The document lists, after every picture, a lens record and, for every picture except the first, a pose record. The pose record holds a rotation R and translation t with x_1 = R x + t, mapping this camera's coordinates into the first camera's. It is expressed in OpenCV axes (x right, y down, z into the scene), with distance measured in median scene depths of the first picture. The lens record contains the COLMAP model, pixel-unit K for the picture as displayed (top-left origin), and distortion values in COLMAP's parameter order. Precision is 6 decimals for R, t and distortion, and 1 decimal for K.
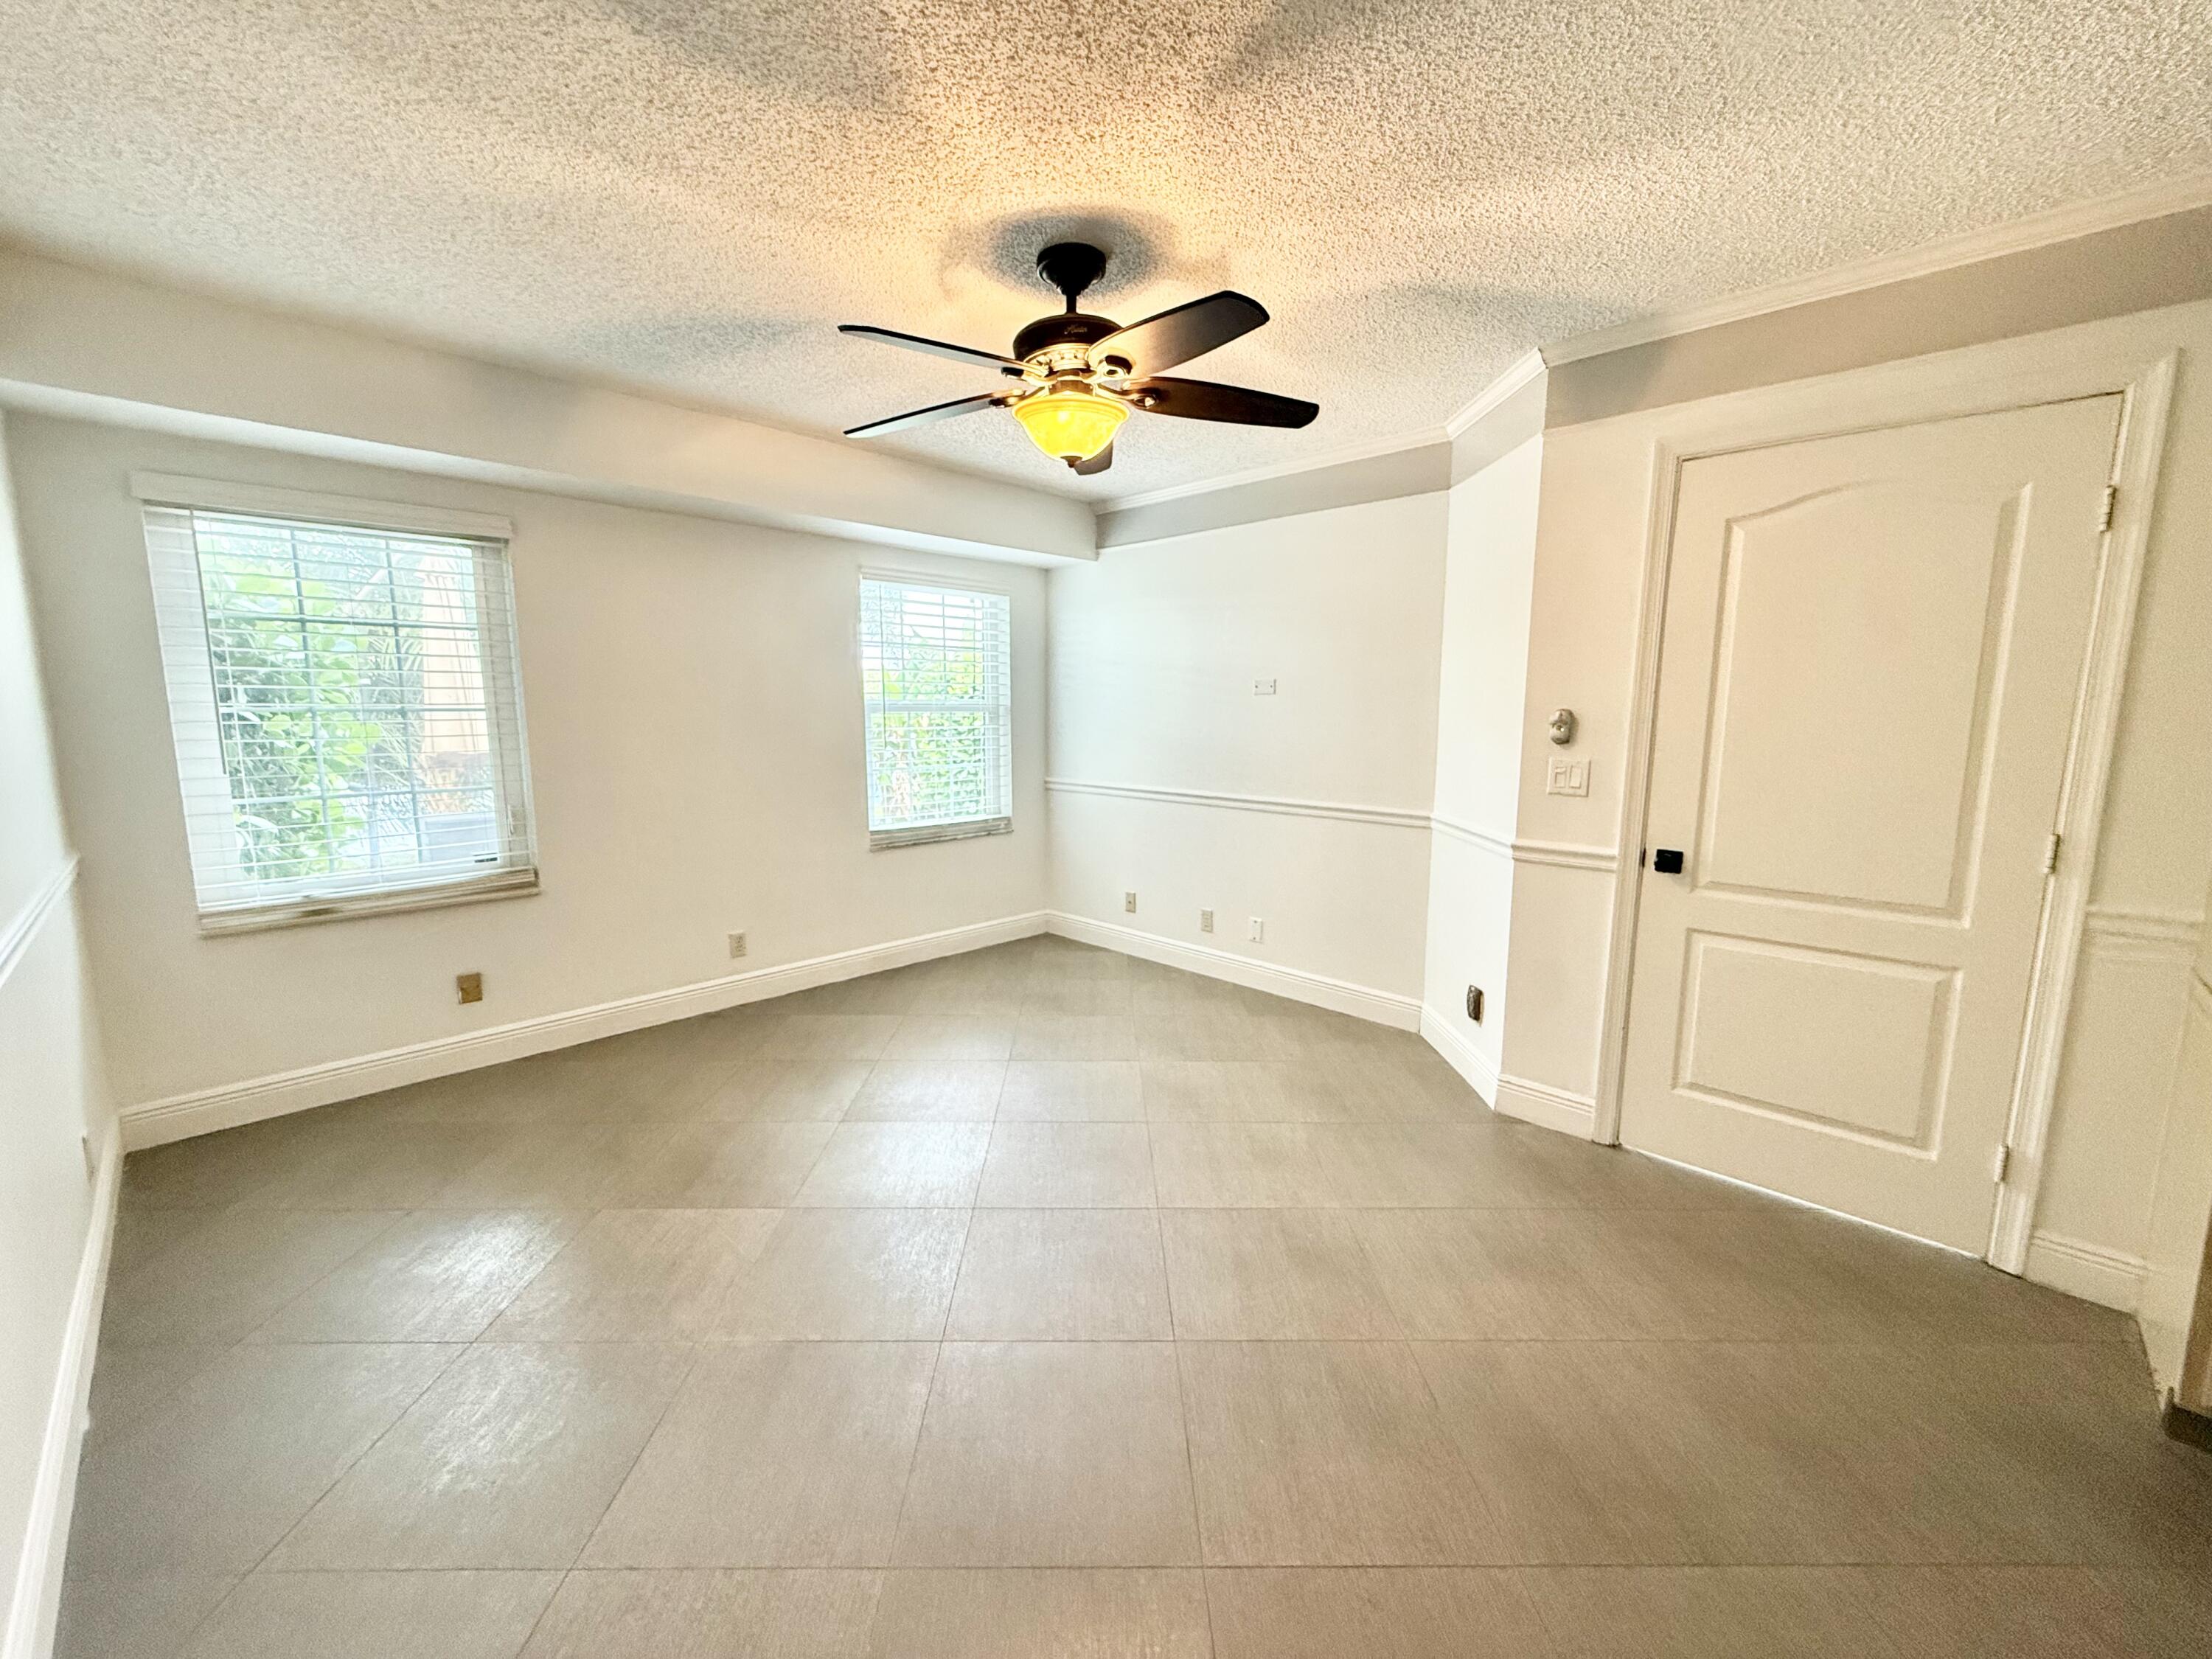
lens RADIAL K [[887.7, 0, 1101.2], [0, 887.7, 827.9], [0, 0, 1]] dist [-0.000141, 0.000006]
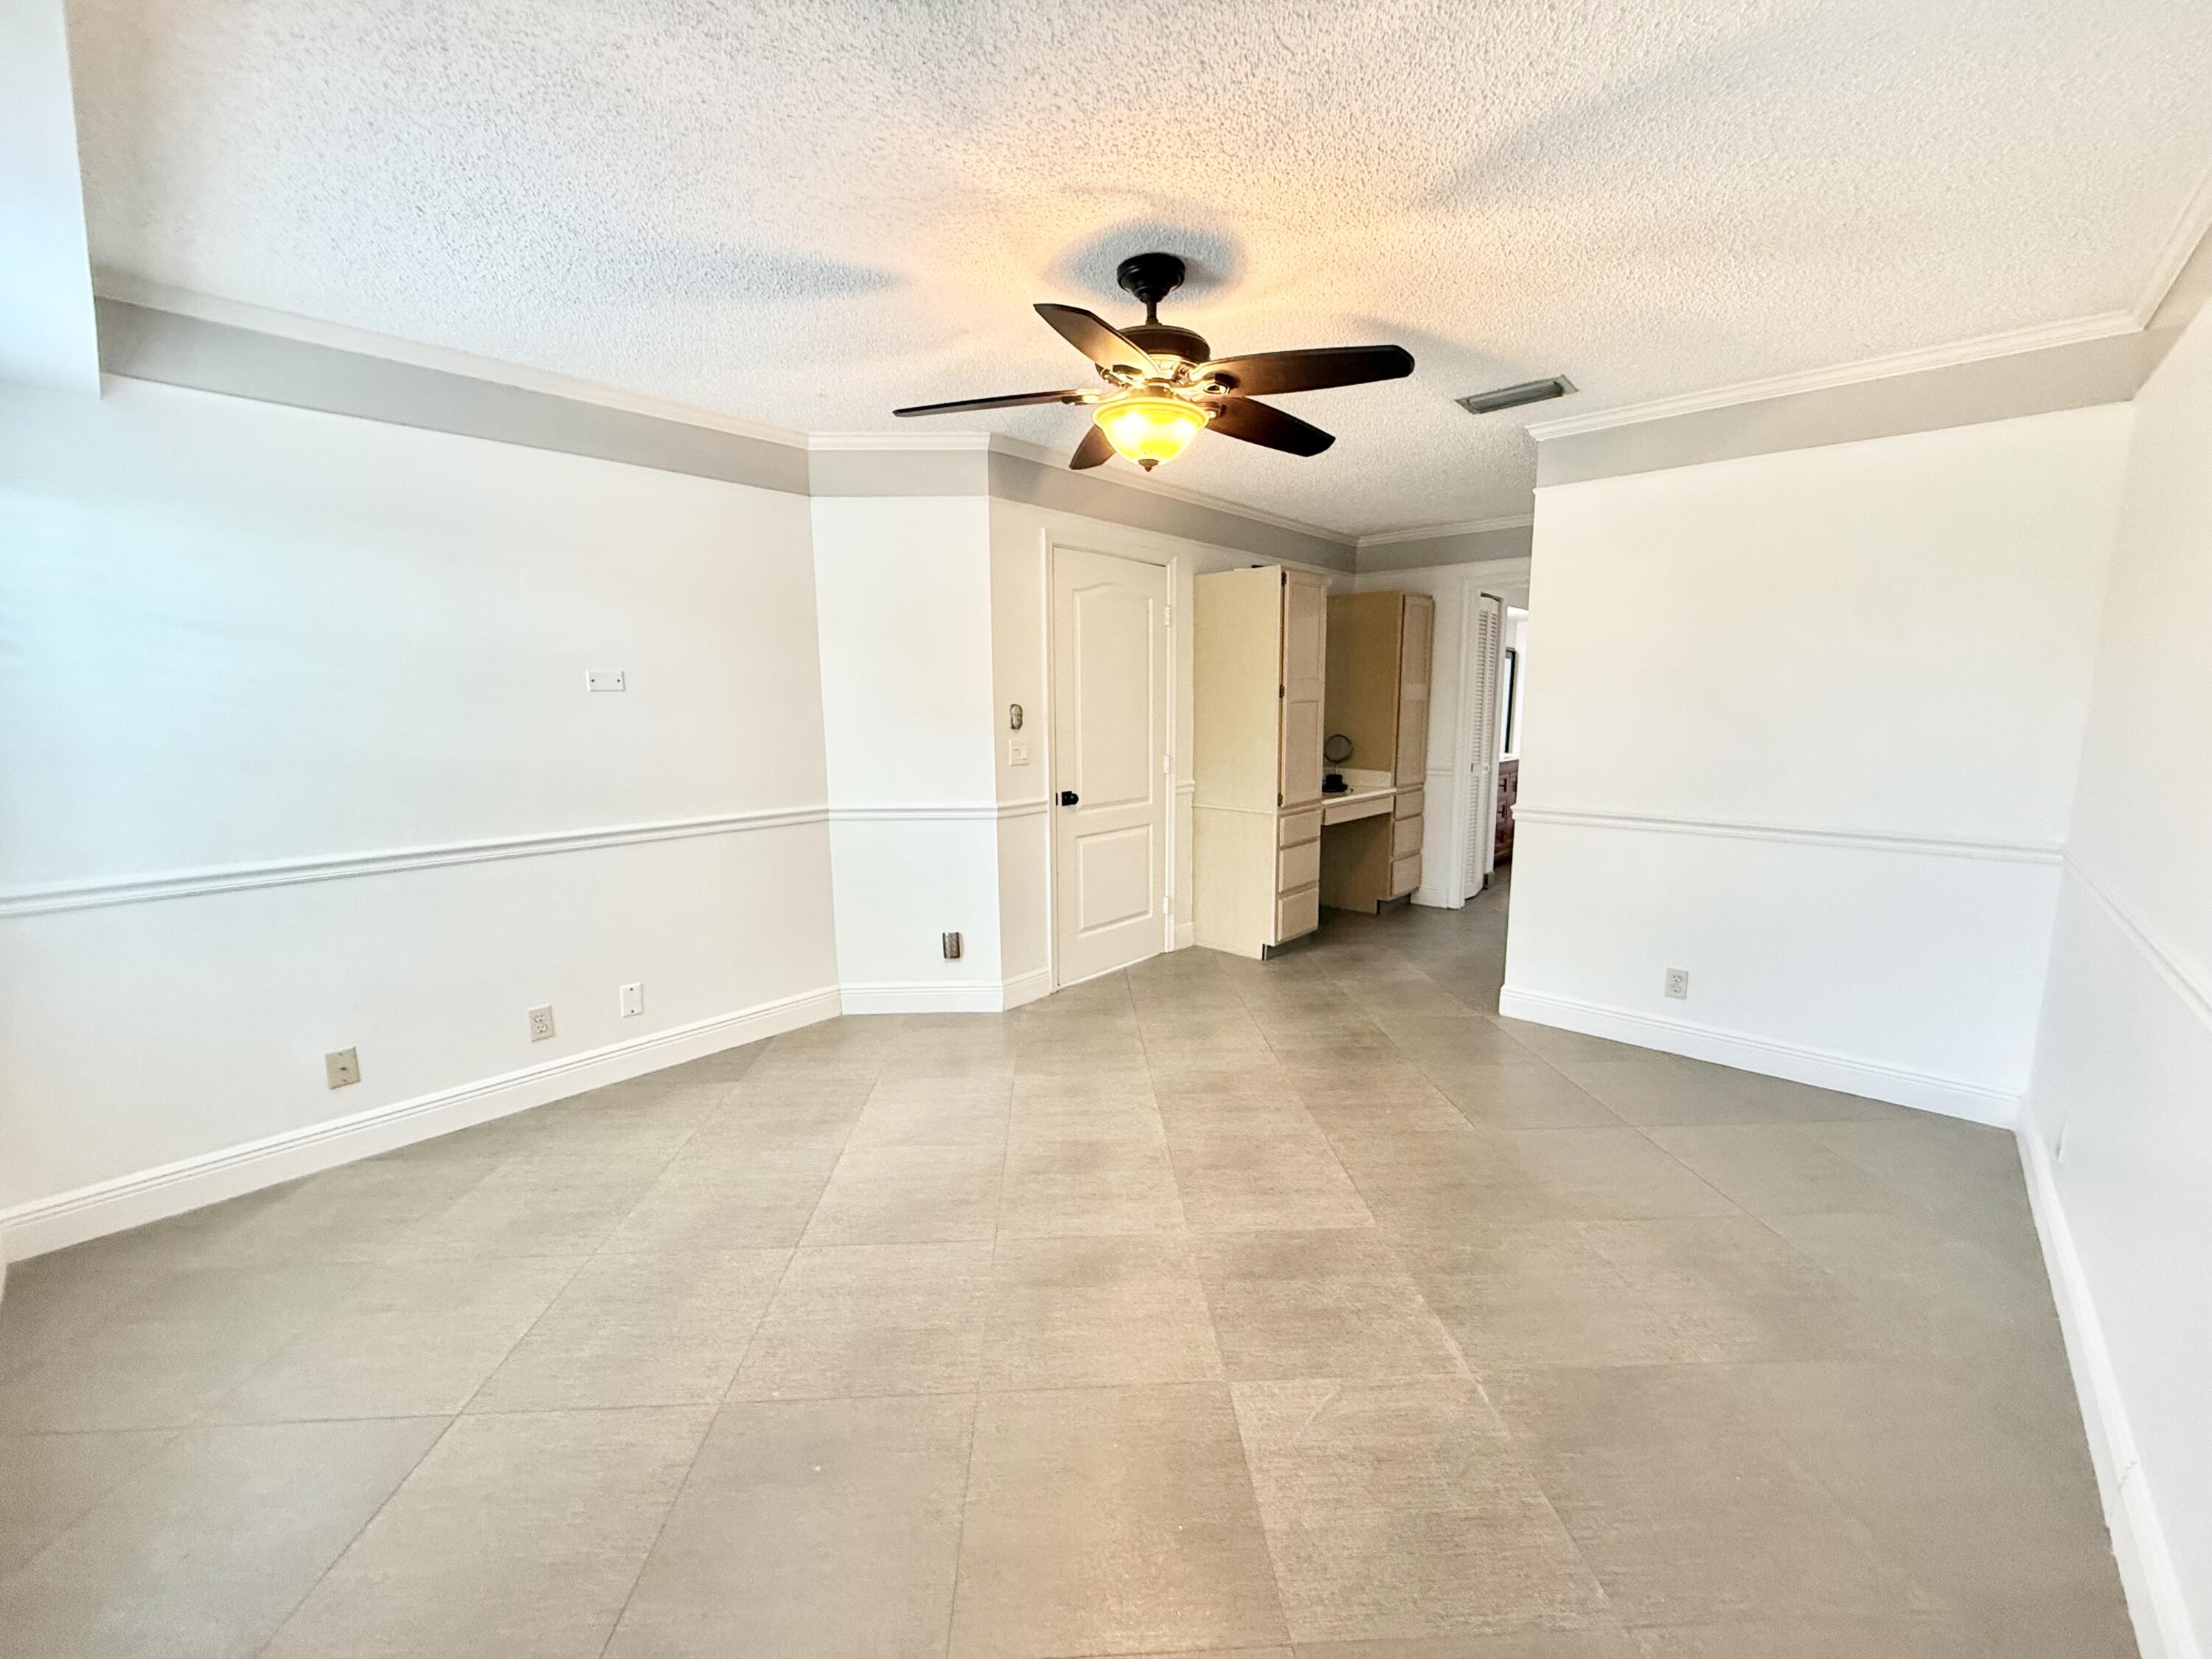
lens RADIAL K [[887.7, 0, 1101.1], [0, 887.7, 833.3], [0, 0, 1]] dist [-0.000141, 0.000006]
pose [[-0.043058, -0.154021, 0.987129, -0.856813], [0.145011, 0.976619, 0.158706, -0.131367], [-0.988493, 0.149978, -0.019716, 0.883806]]
